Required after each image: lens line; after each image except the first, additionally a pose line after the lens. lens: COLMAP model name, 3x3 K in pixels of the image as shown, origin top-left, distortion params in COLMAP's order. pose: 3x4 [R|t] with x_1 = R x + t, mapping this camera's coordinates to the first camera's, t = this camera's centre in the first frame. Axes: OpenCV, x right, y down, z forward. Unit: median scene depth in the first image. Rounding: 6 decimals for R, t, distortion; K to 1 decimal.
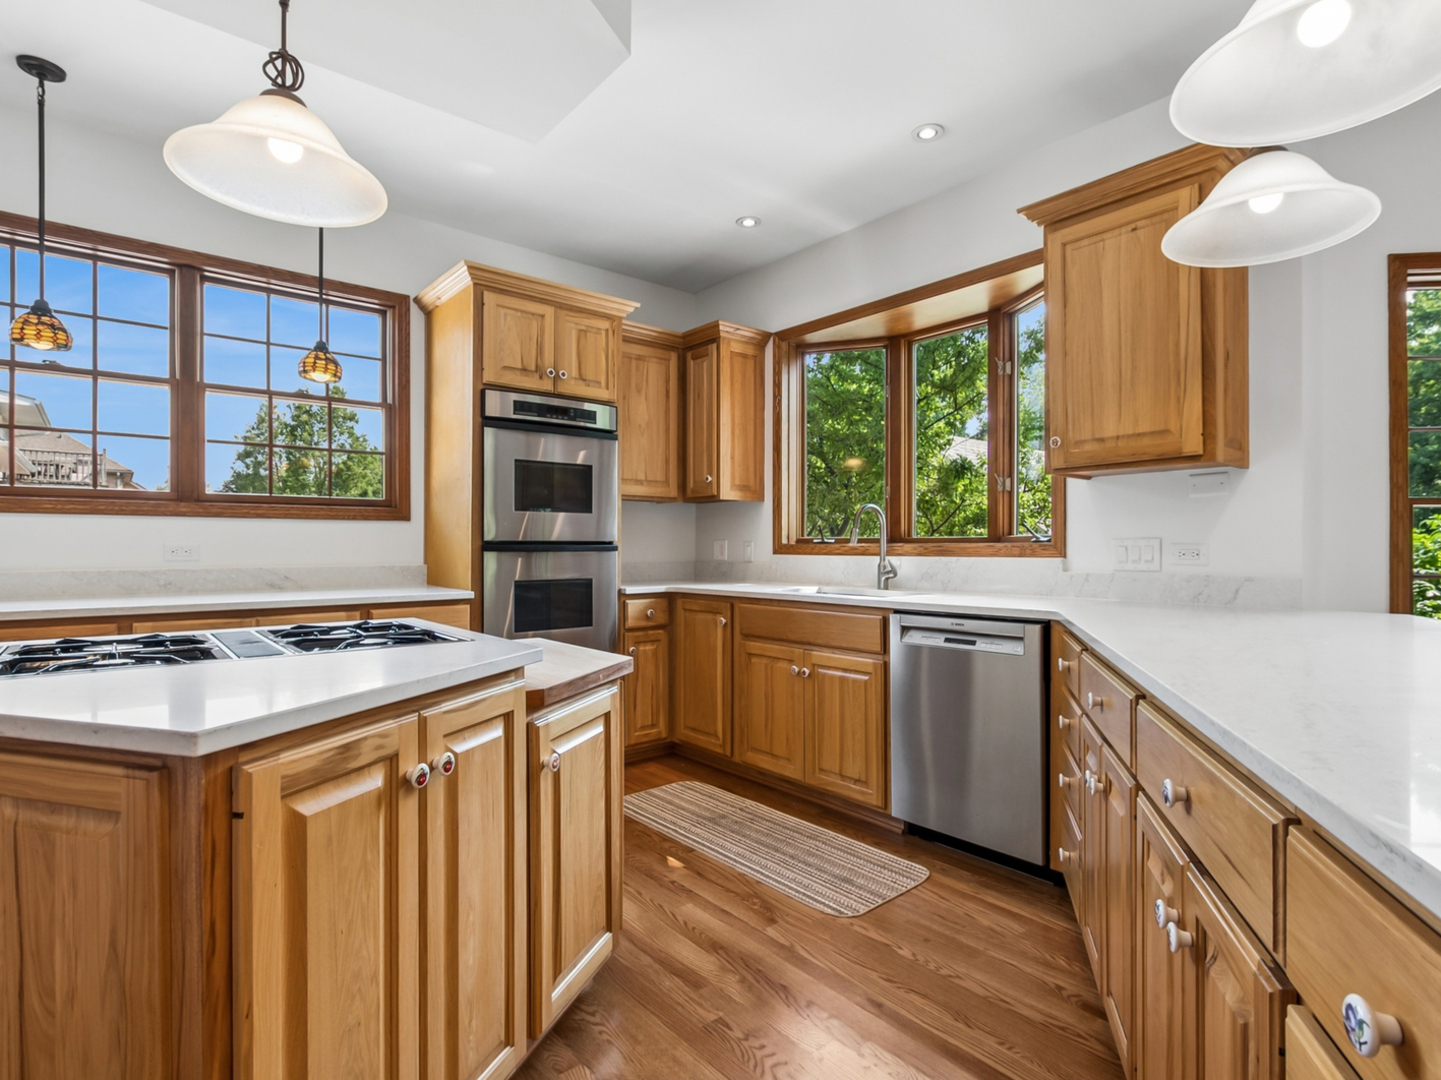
lens RADIAL K [[744.6, 0, 736.2], [0, 744.6, 541.1], [0, 0, 1]] dist [-0.002177, -0.000636]
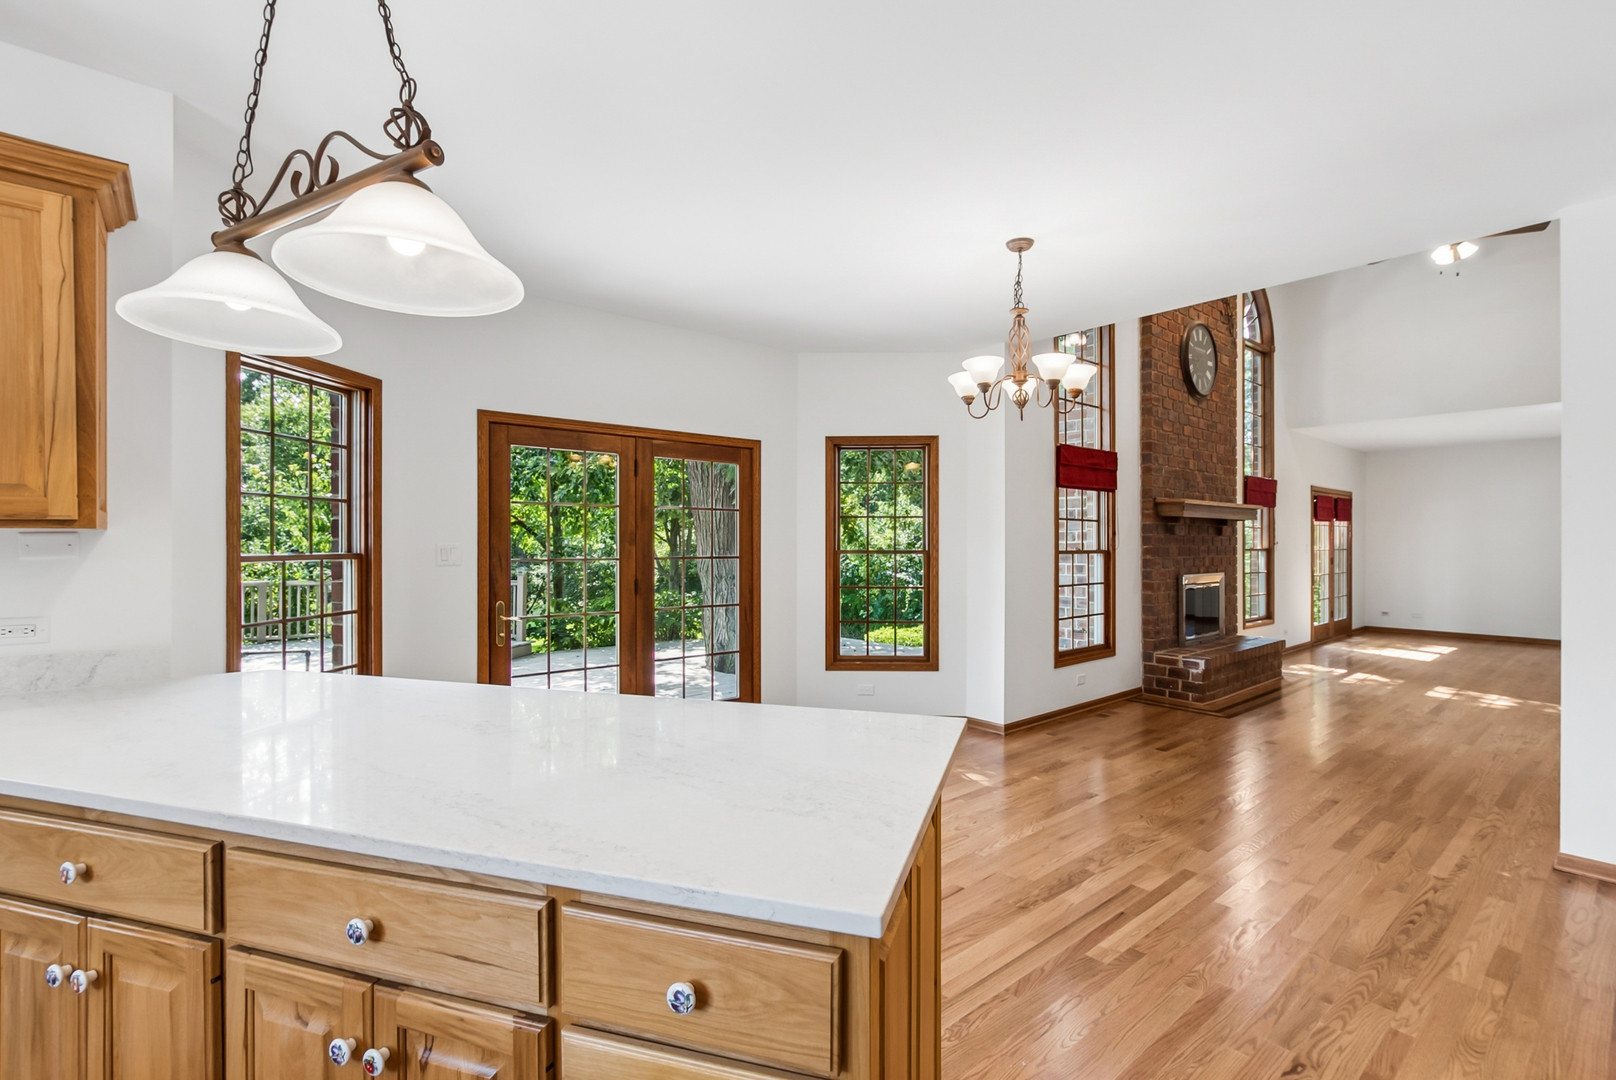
lens RADIAL K [[722.3, 0, 819.3], [0, 722.3, 542.6], [0, 0, 1]] dist [-0.009309, 0.001091]
pose [[-0.005330, -0.000691, 0.999986, -0.132615], [-0.007437, 0.999972, 0.000651, -0.066199], [-0.999958, -0.007433, -0.005335, 0.107363]]
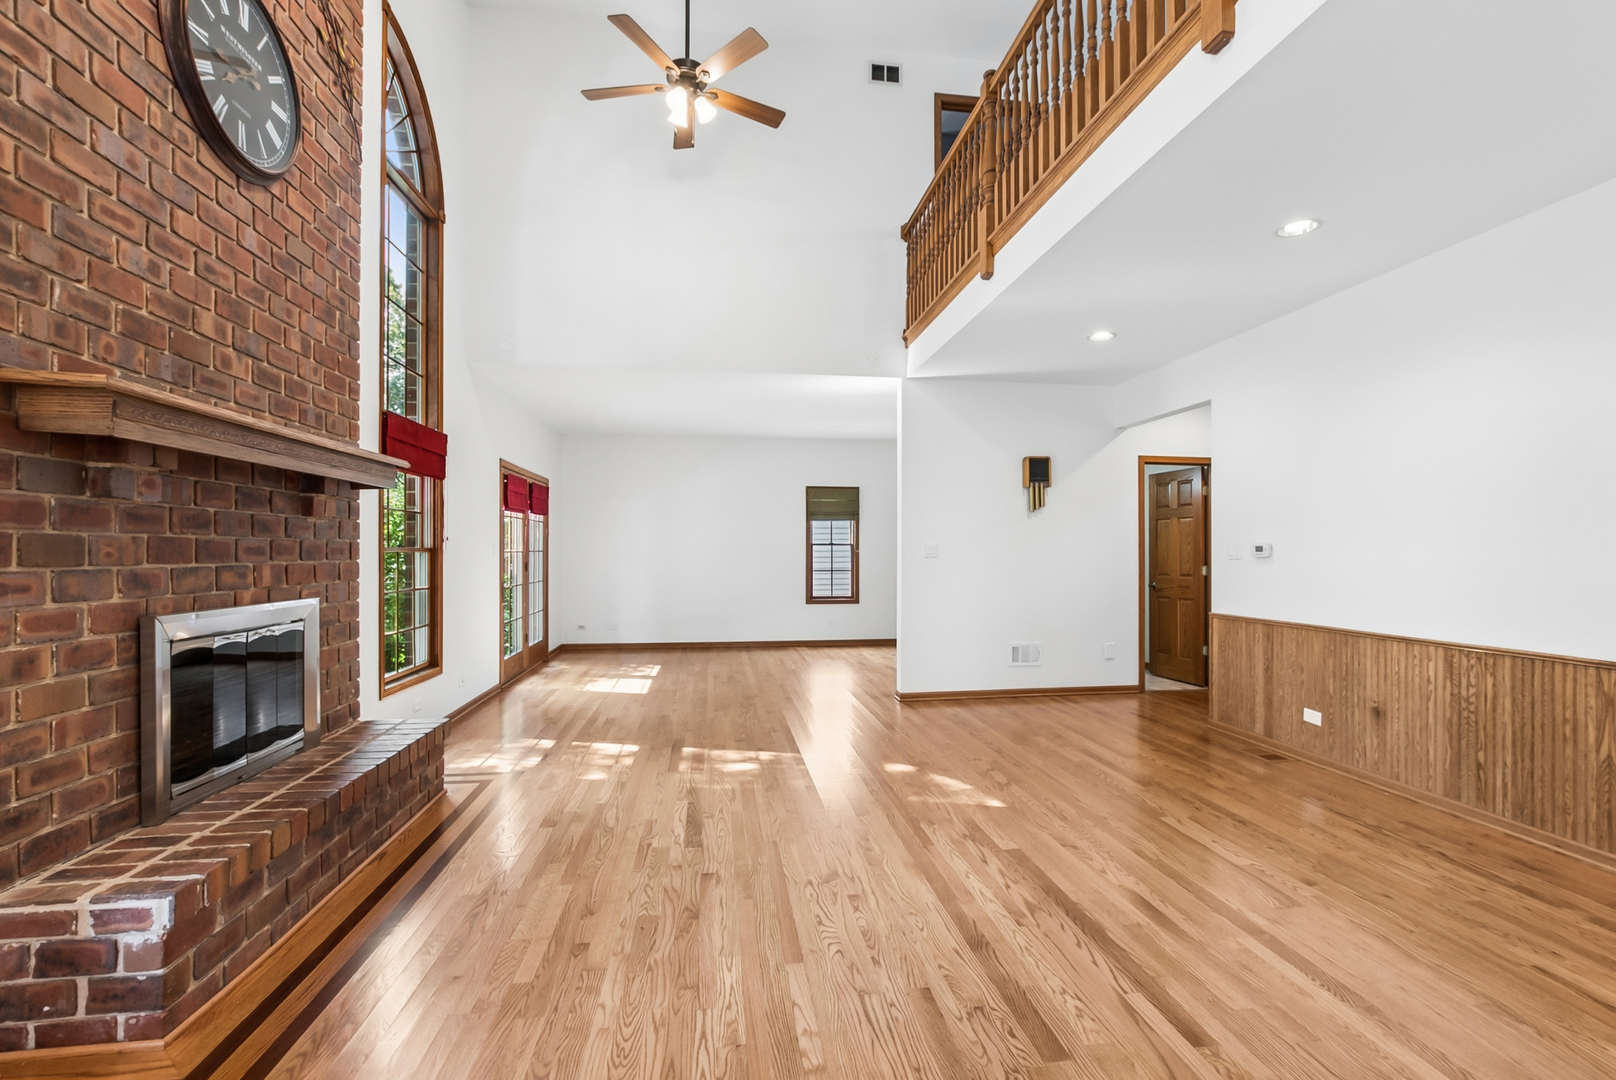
lens RADIAL K [[722.3, 0, 824.4], [0, 722.3, 548.3], [0, 0, 1]] dist [-0.009309, 0.001091]
pose [[-0.851907, -0.000662, 0.523692, 0.883153], [-0.005294, 0.999959, -0.007348, -0.047974], [-0.523666, -0.009032, -0.851876, -0.617156]]
